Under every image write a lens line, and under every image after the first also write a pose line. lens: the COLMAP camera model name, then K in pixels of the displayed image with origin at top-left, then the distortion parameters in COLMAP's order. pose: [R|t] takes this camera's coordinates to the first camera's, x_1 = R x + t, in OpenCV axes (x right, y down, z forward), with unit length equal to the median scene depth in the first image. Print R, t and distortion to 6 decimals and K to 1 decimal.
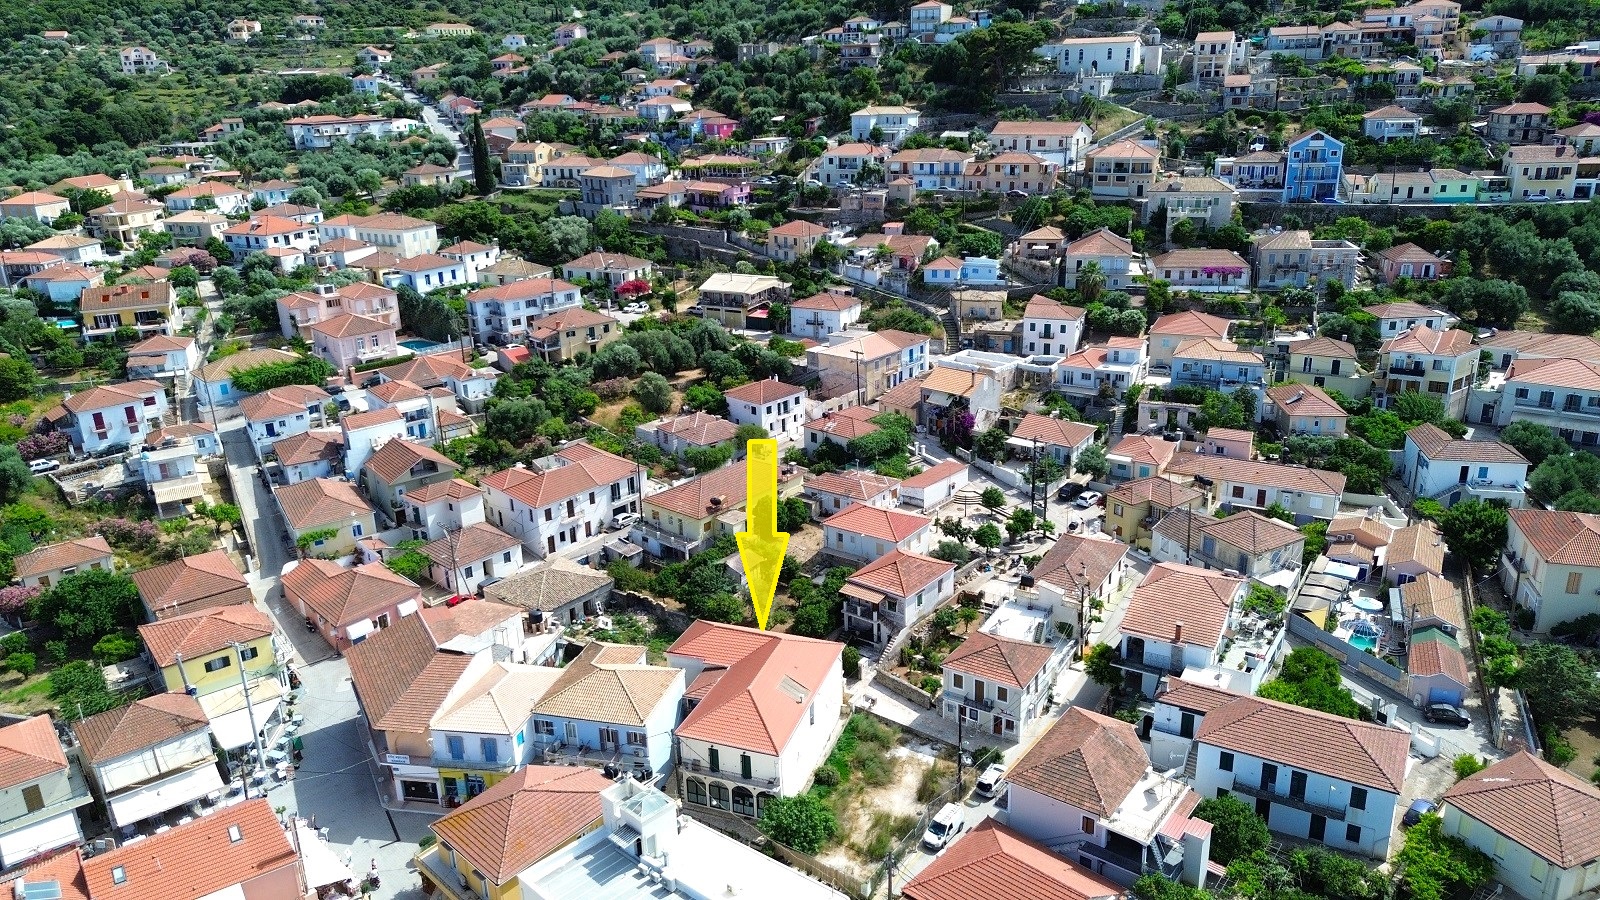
lens RADIAL K [[1280.3, 0, 799.0], [0, 1280.3, 462.4], [0, 0, 1]] dist [0.102283, -0.087726]
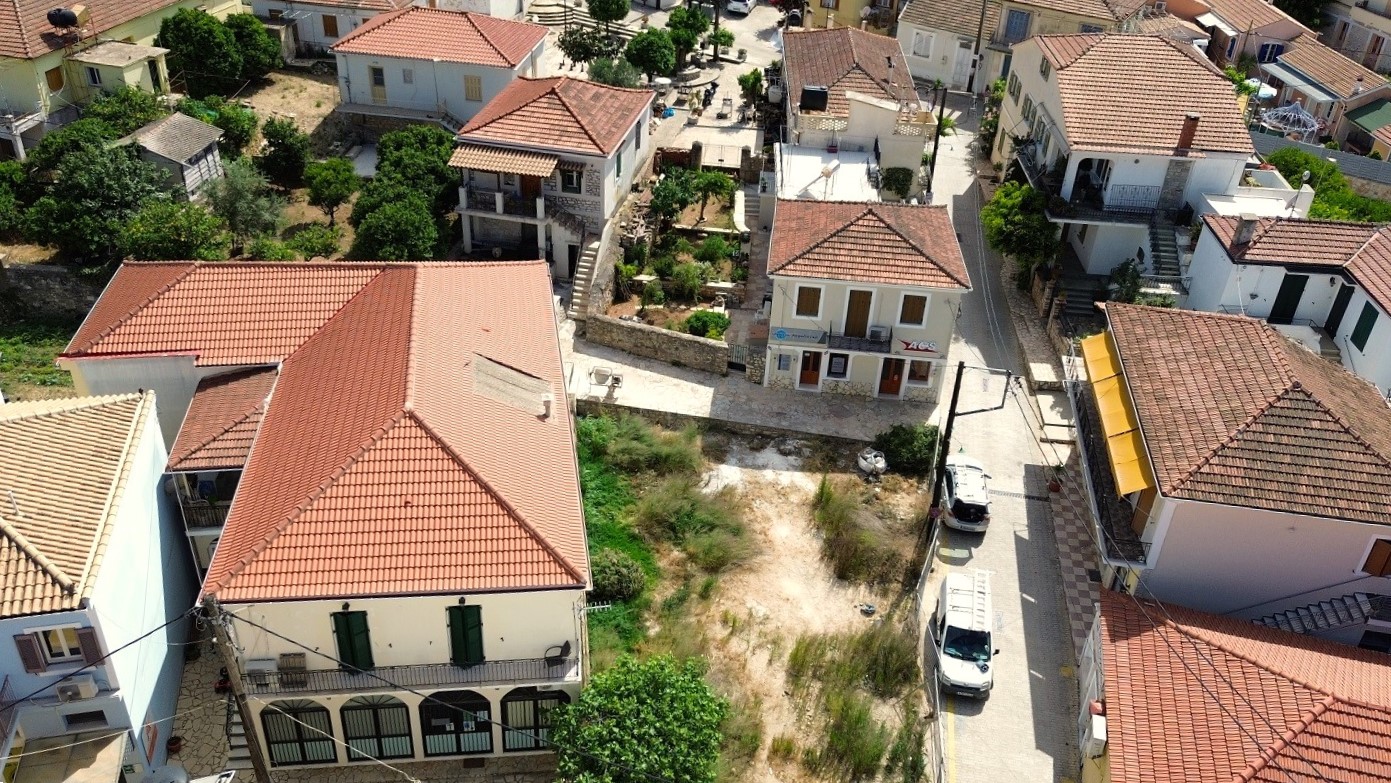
lens RADIAL K [[1113.1, 0, 694.6], [0, 1113.1, 402.3], [0, 0, 1]] dist [0.102283, -0.087726]
pose [[0.871606, -0.198767, 0.448100, -0.096406], [0.094964, 0.965254, 0.243449, 0.102167], [-0.480920, -0.169638, 0.860197, 0.659556]]
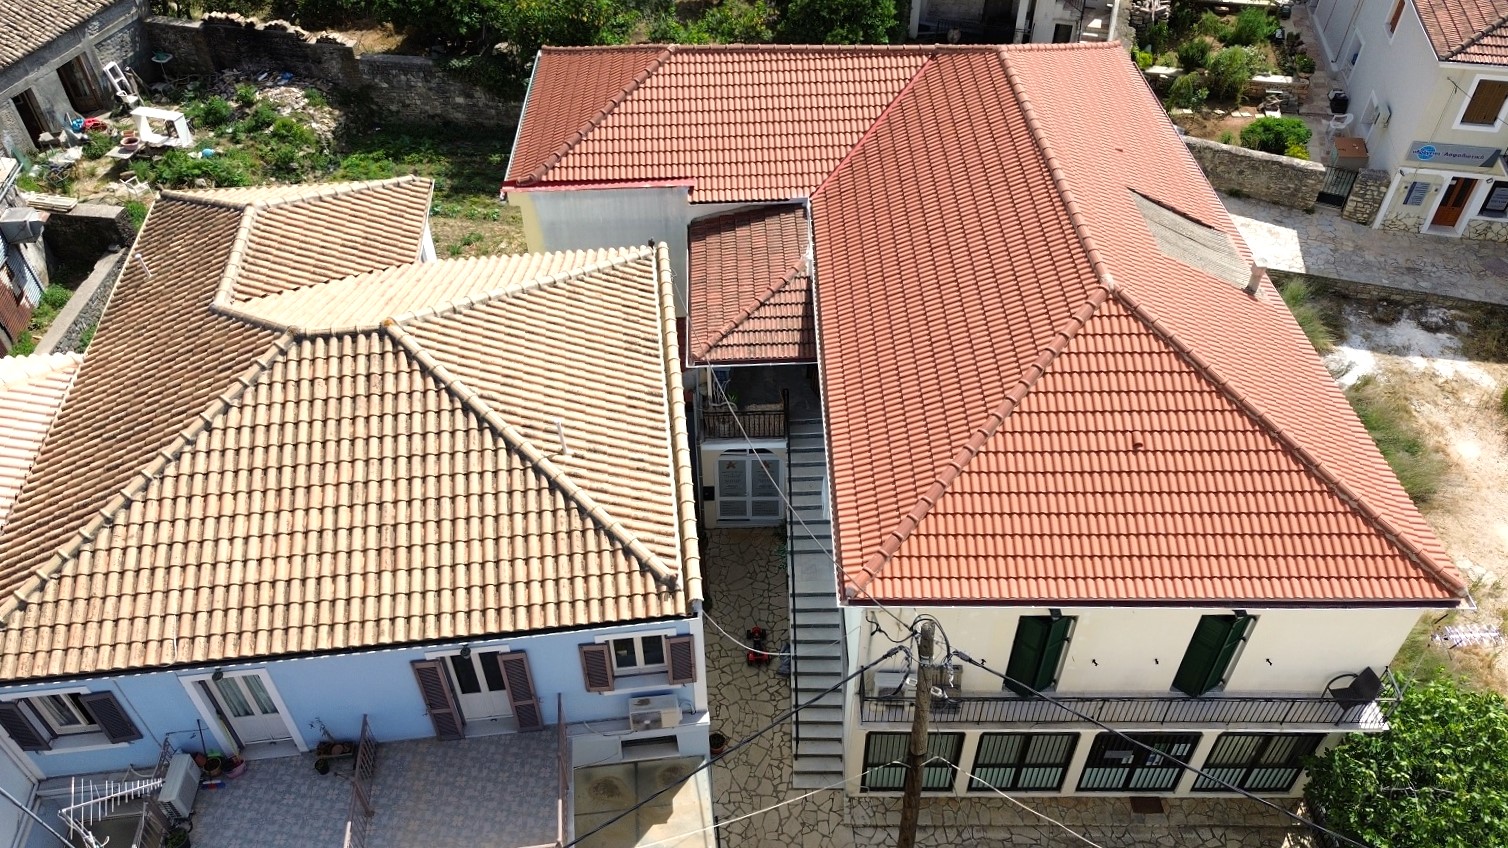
lens RADIAL K [[1095.9, 0, 754.0], [0, 1095.9, 424.0], [0, 0, 1]] dist [0.060746, -0.049614]
pose [[0.916749, -0.249734, 0.311775, -0.140014], [0.106482, 0.905021, 0.411824, 0.108671], [-0.385009, -0.344341, 0.856269, 0.798646]]
